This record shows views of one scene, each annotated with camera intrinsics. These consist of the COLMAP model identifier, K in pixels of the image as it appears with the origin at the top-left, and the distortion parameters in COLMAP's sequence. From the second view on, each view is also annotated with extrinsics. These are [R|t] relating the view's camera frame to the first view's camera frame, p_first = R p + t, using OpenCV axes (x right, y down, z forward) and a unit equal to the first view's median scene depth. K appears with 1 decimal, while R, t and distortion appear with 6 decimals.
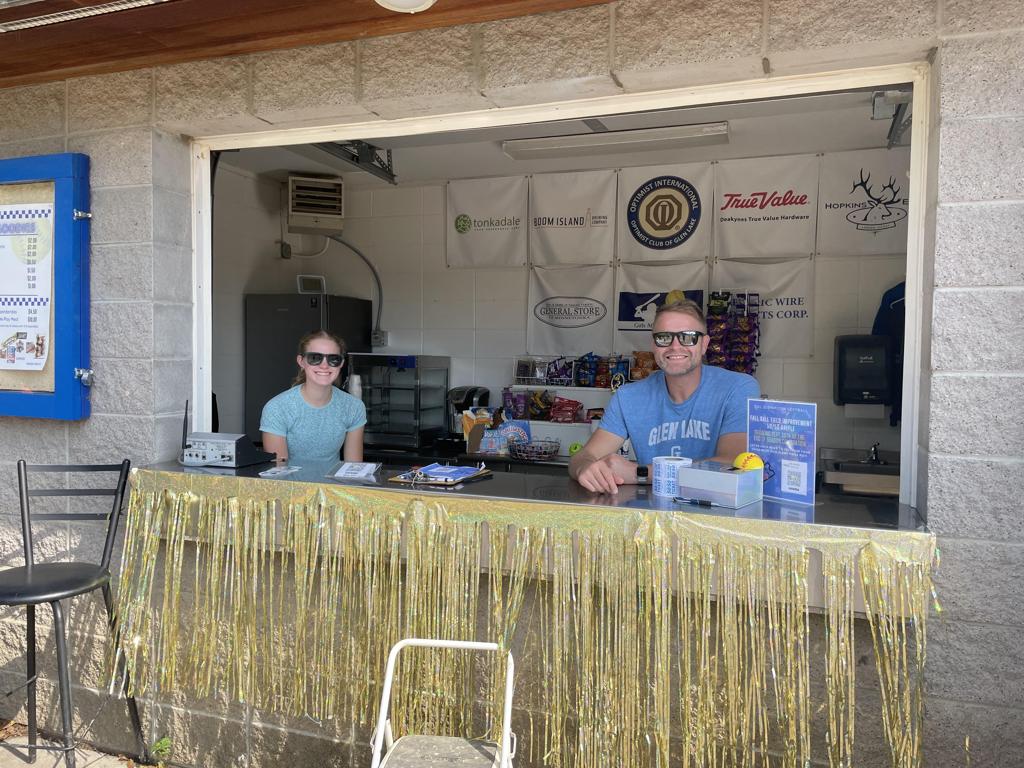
lens RADIAL K [[765.9, 0, 511.7], [0, 765.9, 383.1], [0, 0, 1]] dist [0.080003, -0.107251]
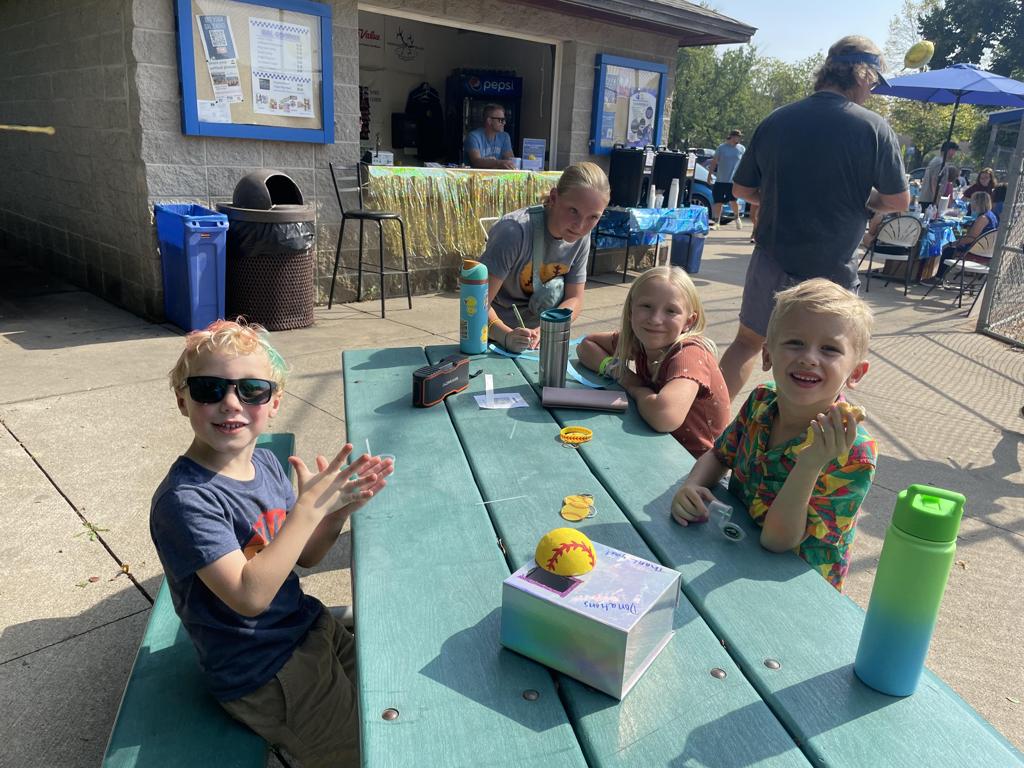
lens RADIAL K [[765.9, 0, 511.2], [0, 765.9, 385.5], [0, 0, 1]] dist [0.080003, -0.107251]
pose [[0.439065, -0.255327, 0.861412, -2.255500], [-0.006319, 0.957868, 0.287139, 0.068318], [-0.898433, -0.131516, 0.418953, -0.396554]]
